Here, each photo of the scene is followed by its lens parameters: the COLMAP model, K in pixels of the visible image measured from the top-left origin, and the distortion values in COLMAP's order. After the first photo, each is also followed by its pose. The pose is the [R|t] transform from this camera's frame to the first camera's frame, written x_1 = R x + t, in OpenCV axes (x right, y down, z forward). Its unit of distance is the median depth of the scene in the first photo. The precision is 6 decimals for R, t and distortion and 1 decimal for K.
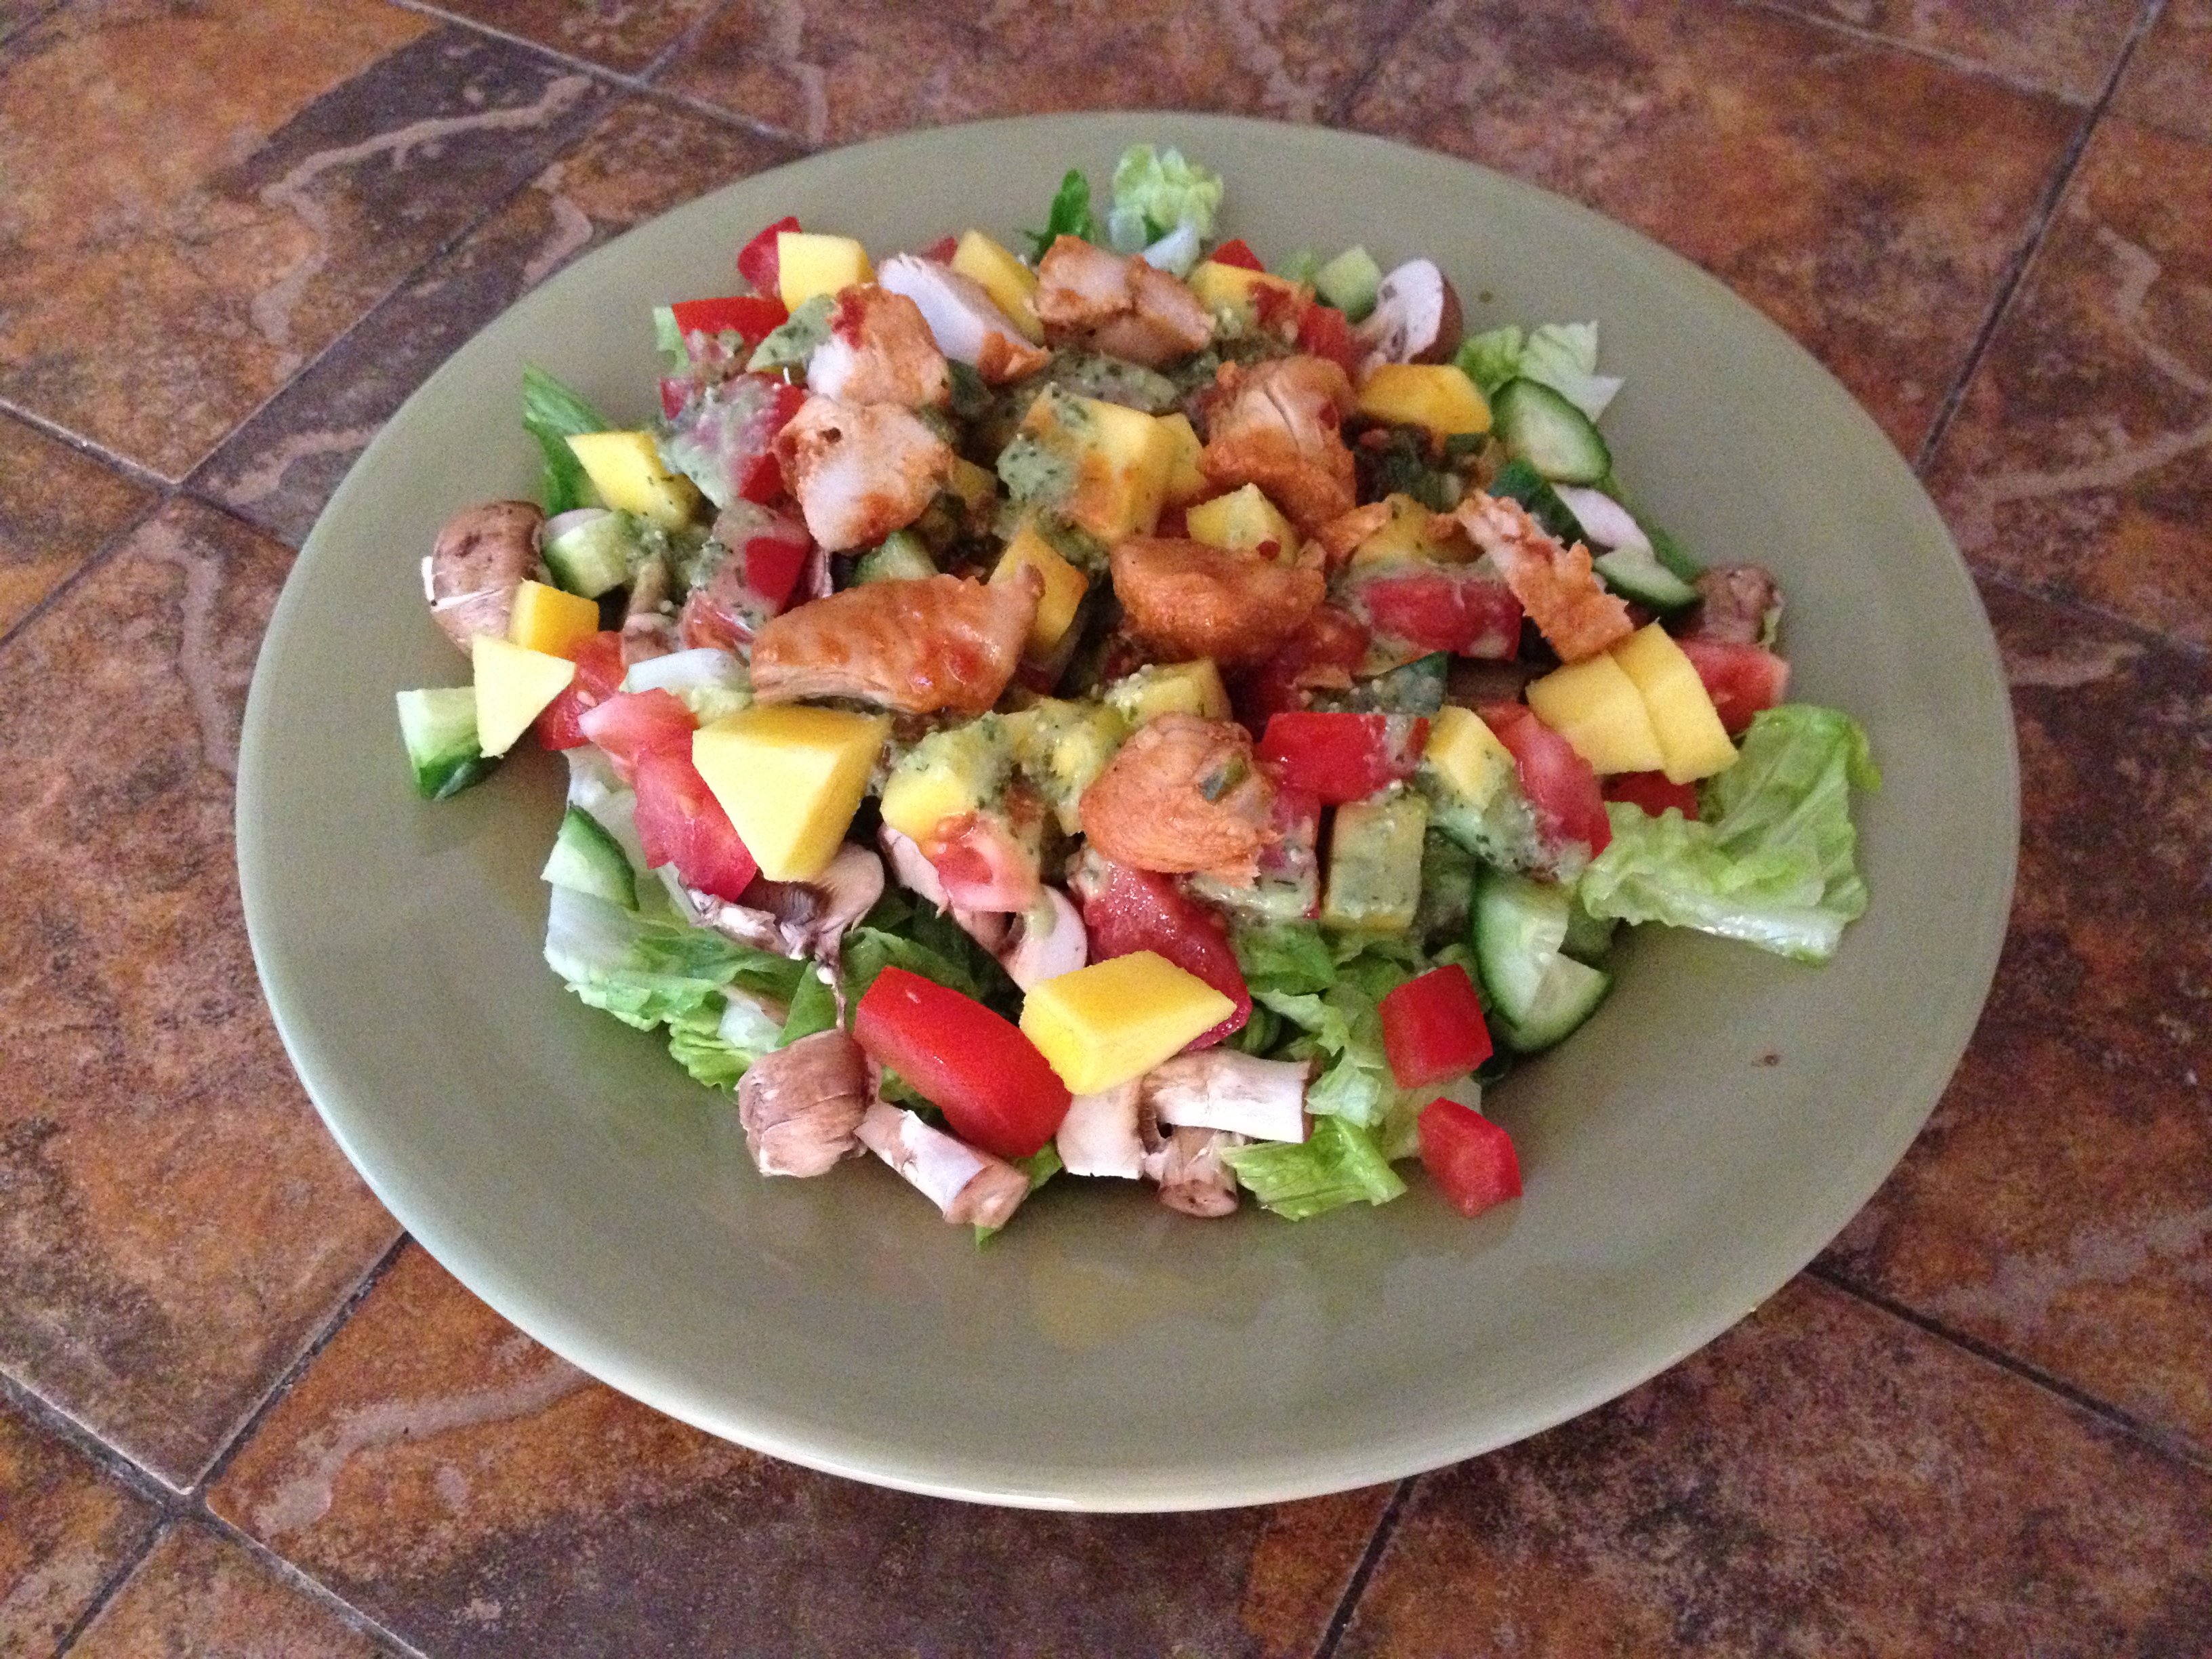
lens RADIAL K [[2145.5, 0, 1106.0], [0, 2145.5, 829.5], [0, 0, 1]] dist [0.135201, -0.386297]
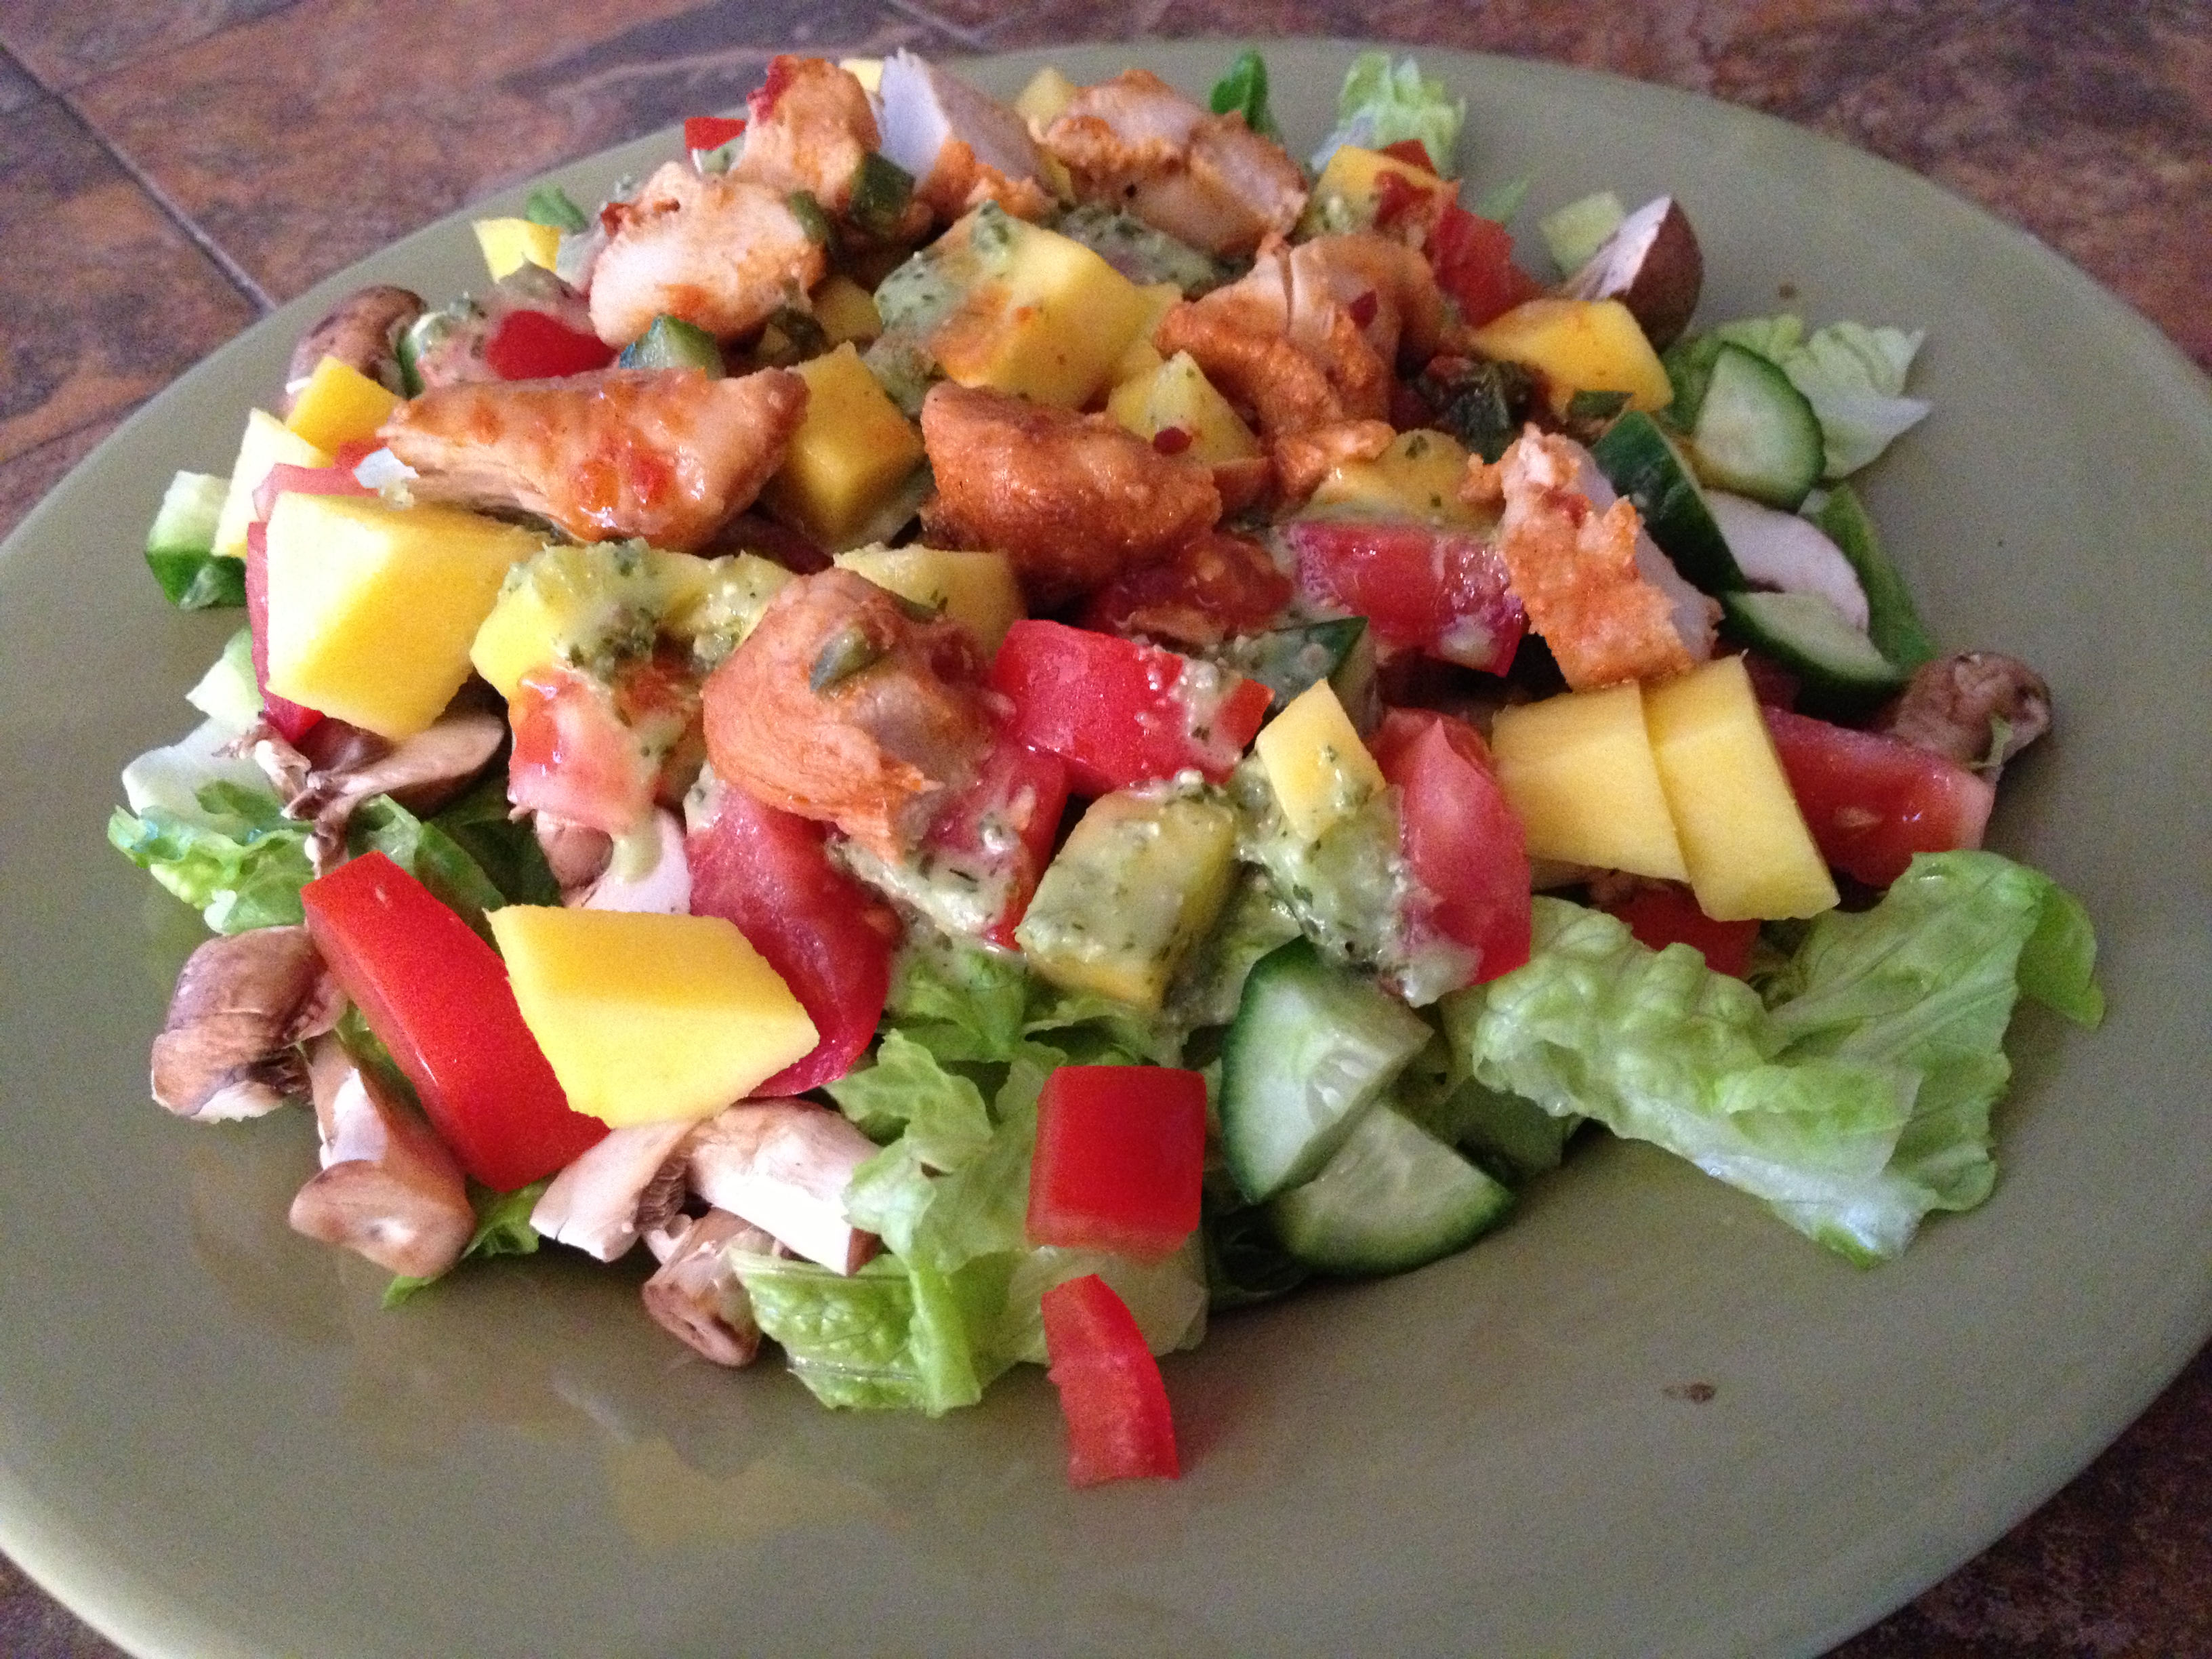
lens RADIAL K [[2145.5, 0, 1106.0], [0, 2145.5, 829.5], [0, 0, 1]] dist [0.135201, -0.386297]
pose [[0.915785, 0.211321, -0.341586, 0.314663], [-0.259087, 0.960630, -0.100316, 0.060284], [0.306939, 0.180369, 0.934481, 0.388408]]
